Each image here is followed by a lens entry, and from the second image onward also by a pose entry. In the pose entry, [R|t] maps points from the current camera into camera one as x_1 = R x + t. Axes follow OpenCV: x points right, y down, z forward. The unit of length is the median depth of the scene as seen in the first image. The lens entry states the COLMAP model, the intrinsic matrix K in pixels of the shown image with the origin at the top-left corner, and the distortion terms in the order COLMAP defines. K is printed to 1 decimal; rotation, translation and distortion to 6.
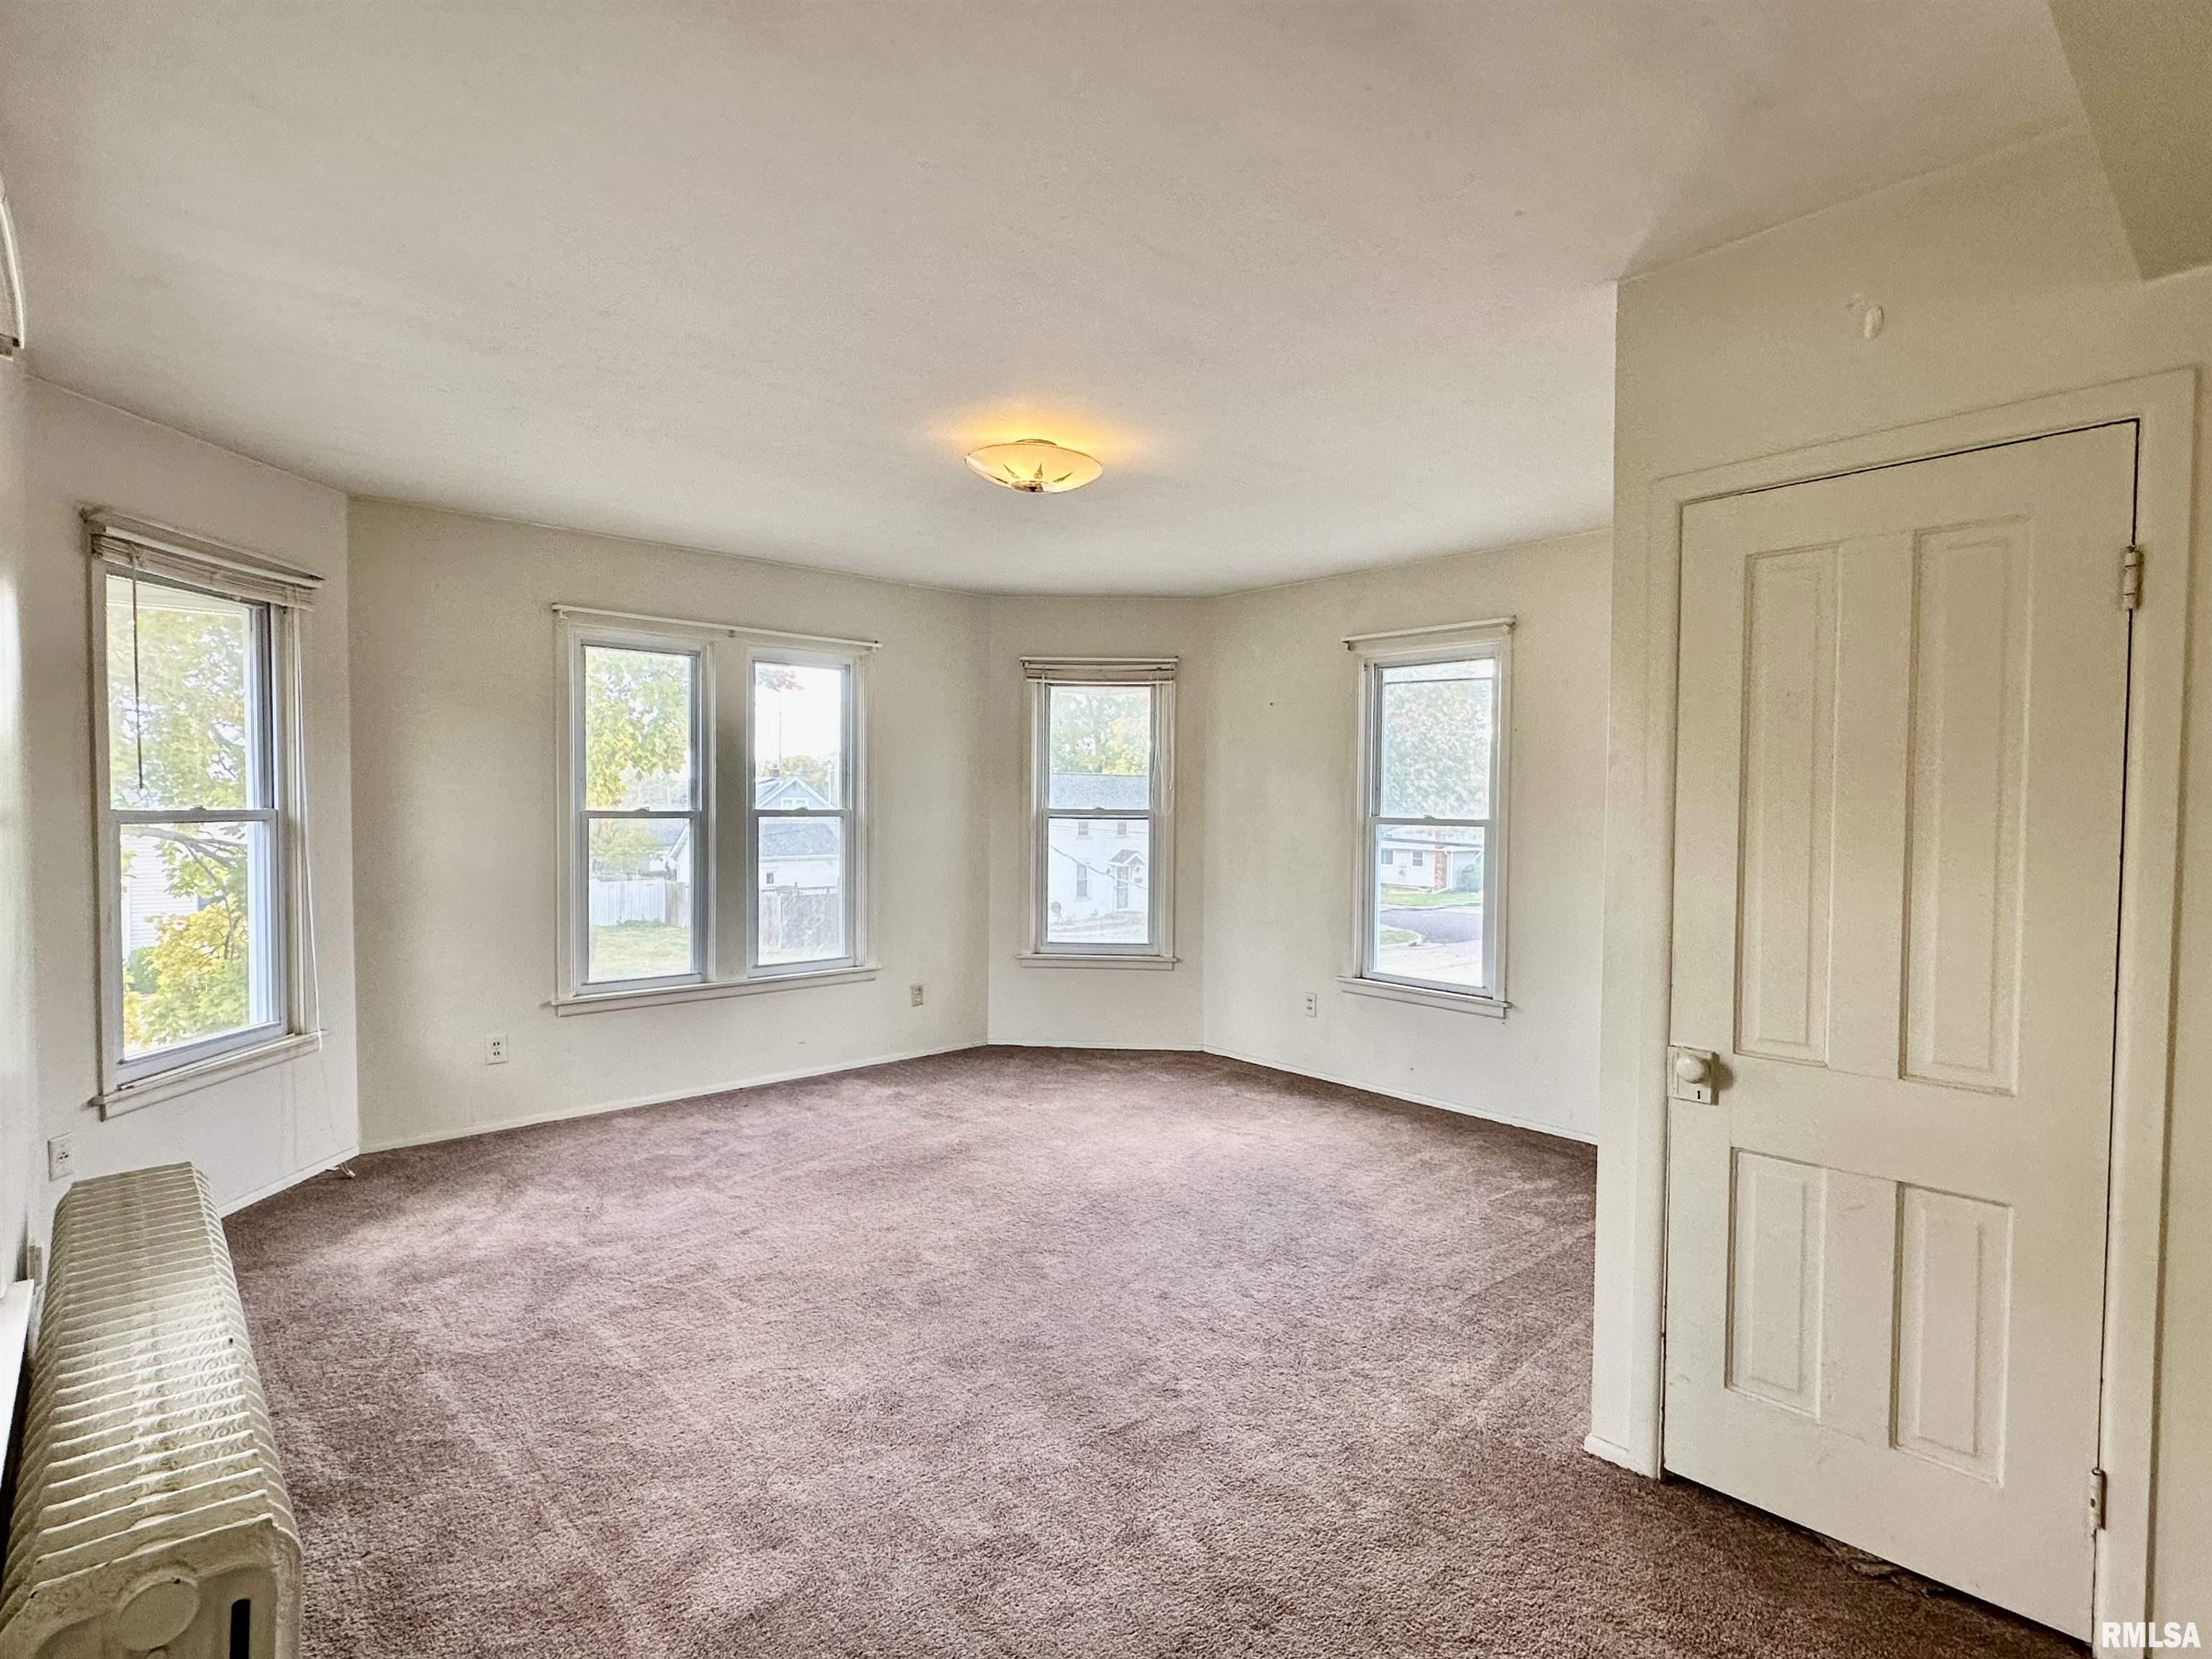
lens RADIAL K [[1096.7, 0, 1108.8], [0, 1096.7, 830.1], [0, 0, 1]] dist [0.001342, 0.000587]
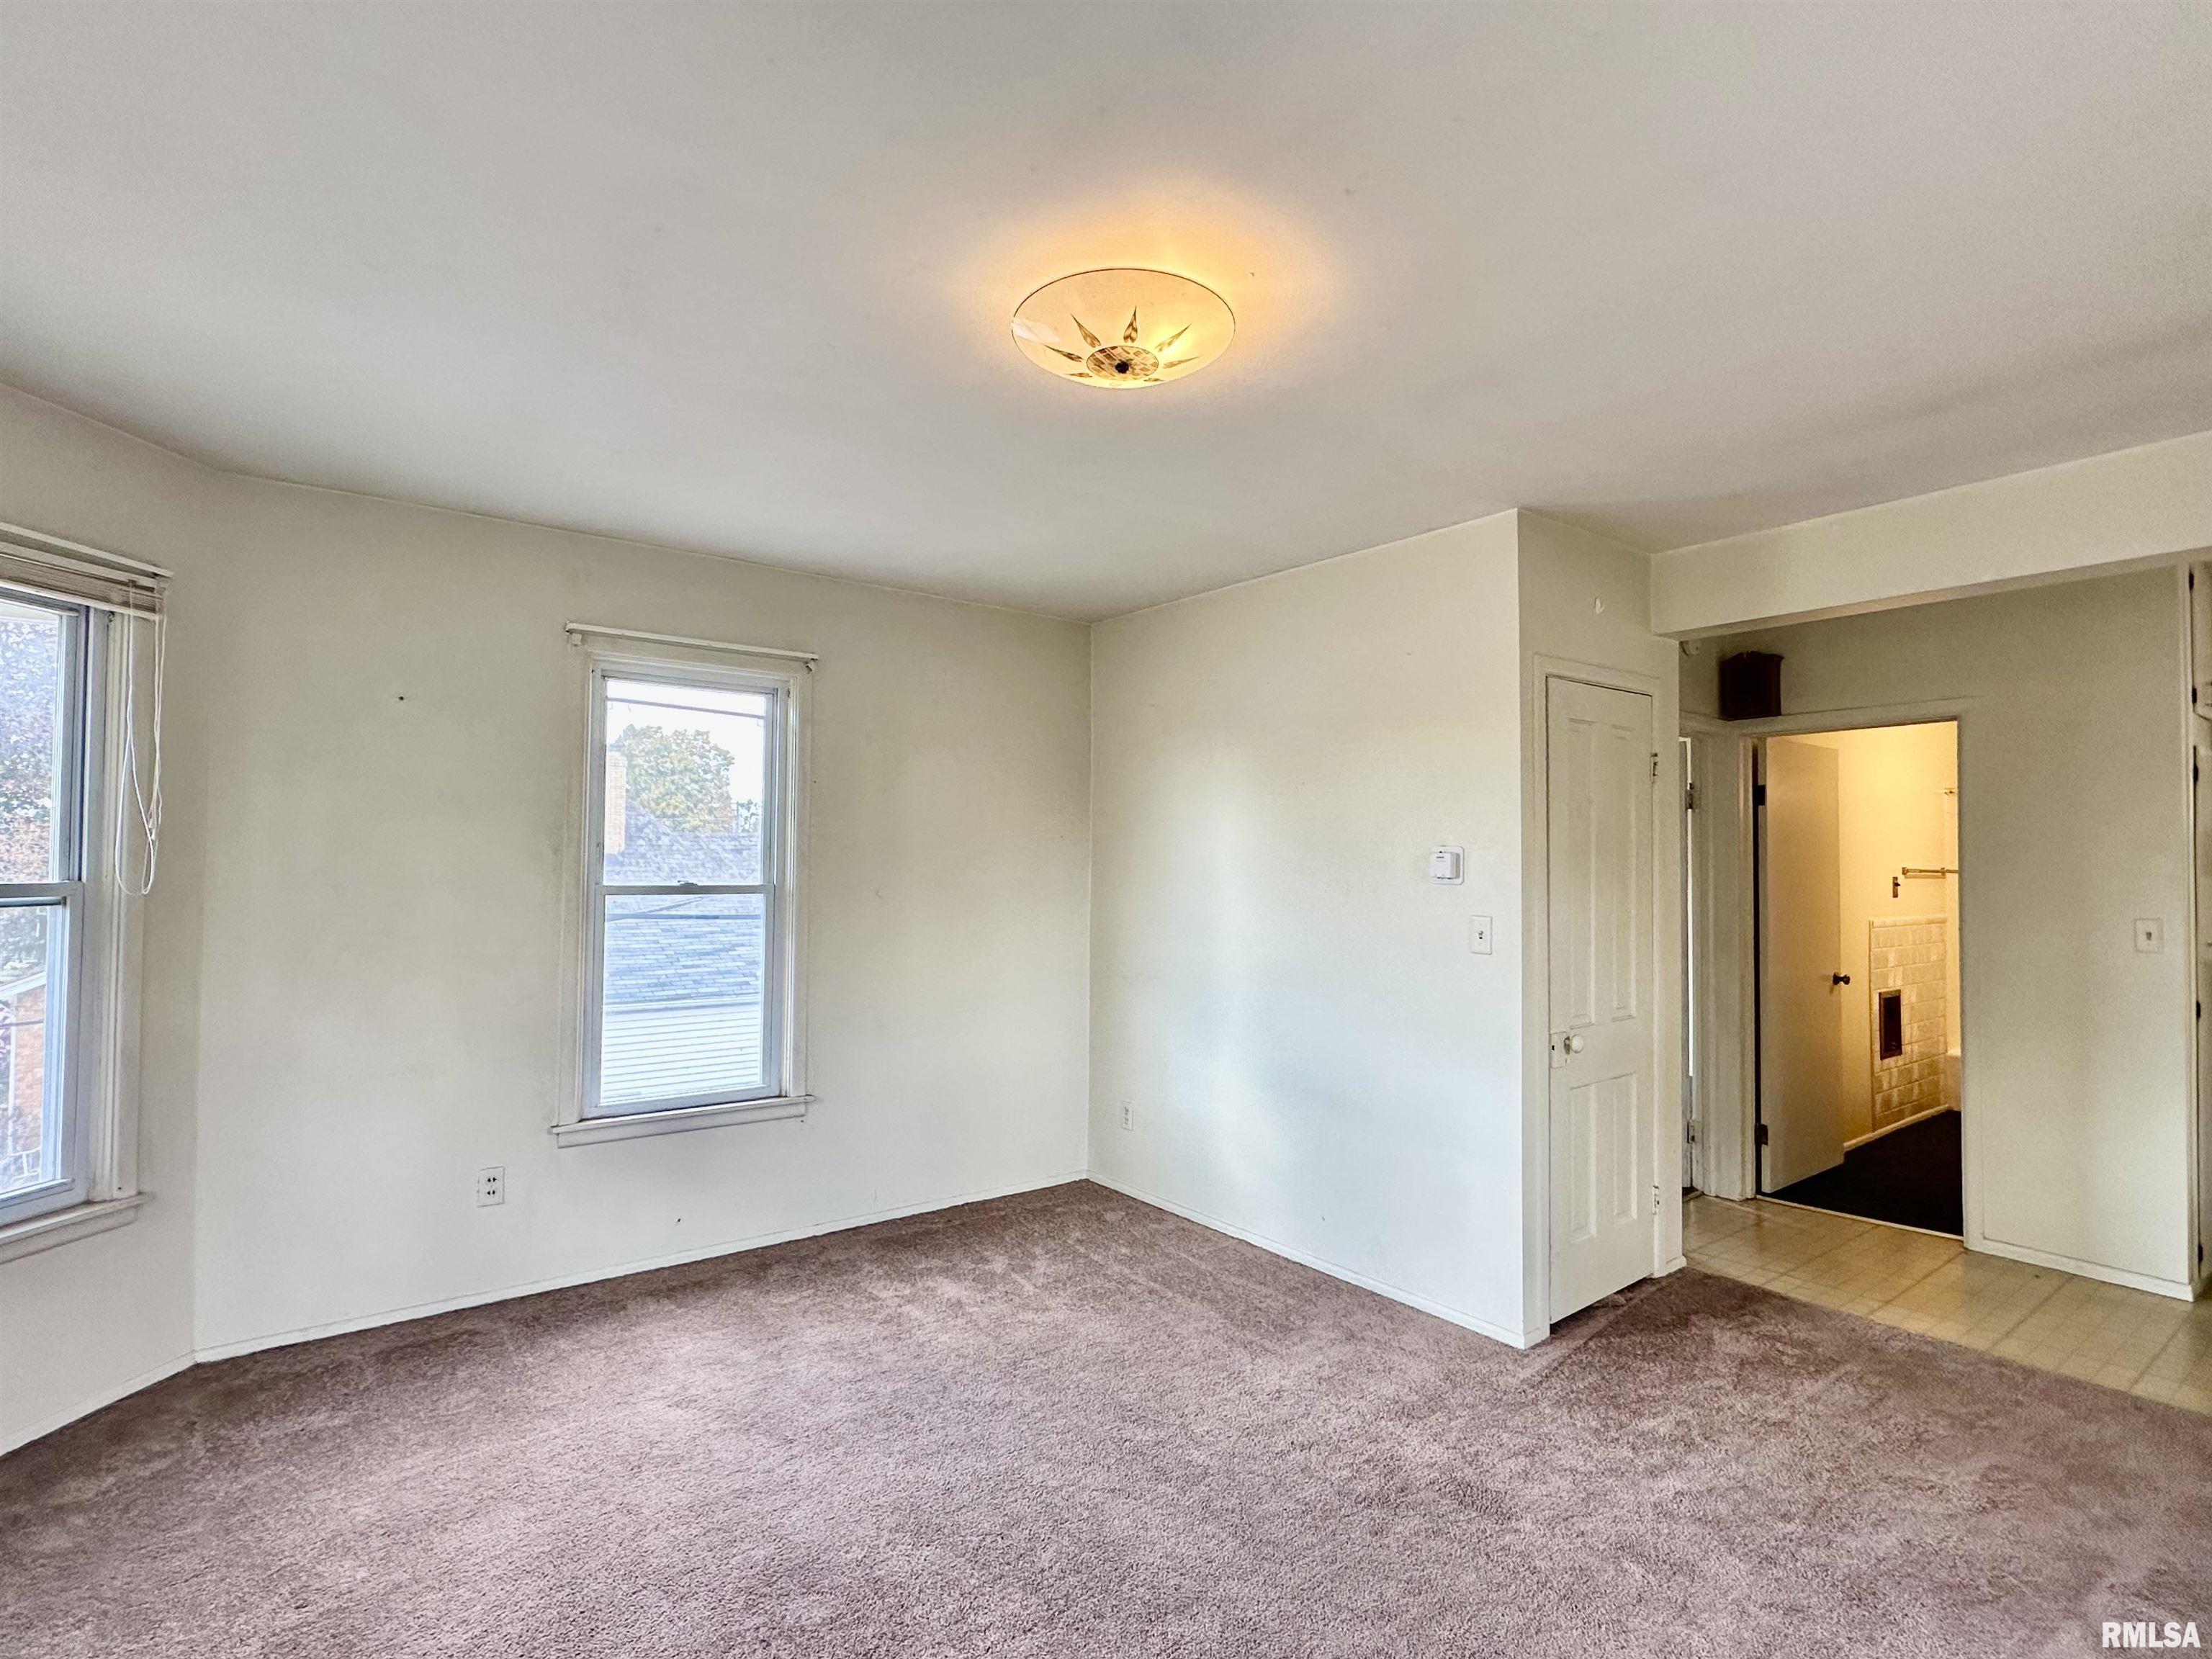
lens RADIAL K [[1096.7, 0, 1109.1], [0, 1096.7, 839.4], [0, 0, 1]] dist [0.001342, 0.000587]
pose [[0.085062, 0.011281, 0.996312, -0.435009], [0.018166, 0.999752, -0.012870, -0.026877], [-0.996210, 0.019193, 0.084836, 0.617740]]
